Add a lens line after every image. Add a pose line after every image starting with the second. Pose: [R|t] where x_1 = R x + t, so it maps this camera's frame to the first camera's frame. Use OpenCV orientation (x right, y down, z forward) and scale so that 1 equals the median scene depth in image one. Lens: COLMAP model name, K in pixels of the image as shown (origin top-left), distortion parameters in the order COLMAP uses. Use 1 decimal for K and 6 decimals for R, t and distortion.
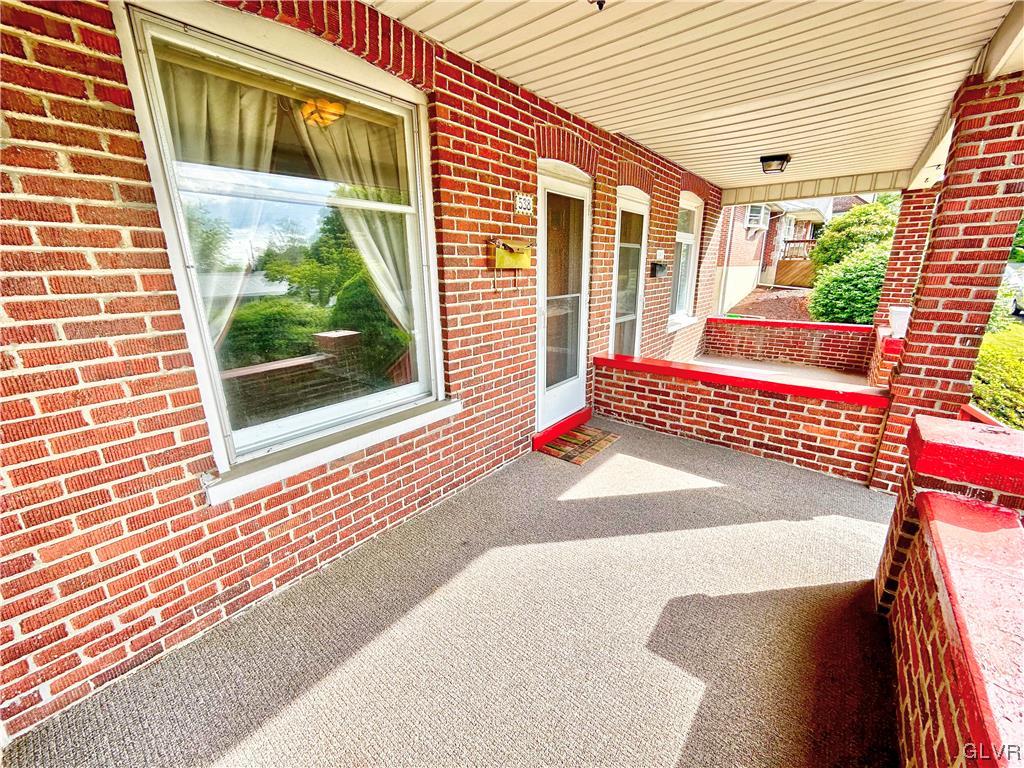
lens RADIAL K [[407.9, 0, 510.2], [0, 407.9, 384.5], [0, 0, 1]] dist [-0.002894, 0.000413]
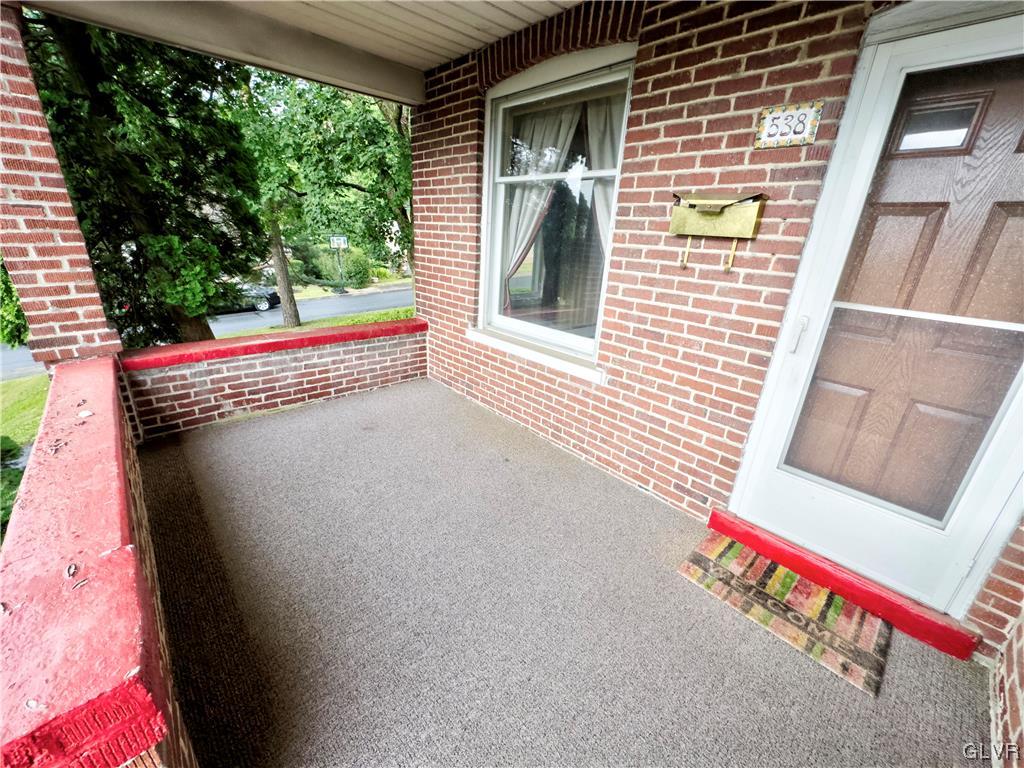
lens RADIAL K [[407.9, 0, 506.8], [0, 407.9, 382.4], [0, 0, 1]] dist [-0.002894, 0.000413]
pose [[-0.142512, 0.352200, -0.925011, 0.822066], [-0.315545, 0.869621, 0.379725, -0.239230], [0.938148, 0.345998, -0.012797, 0.829574]]
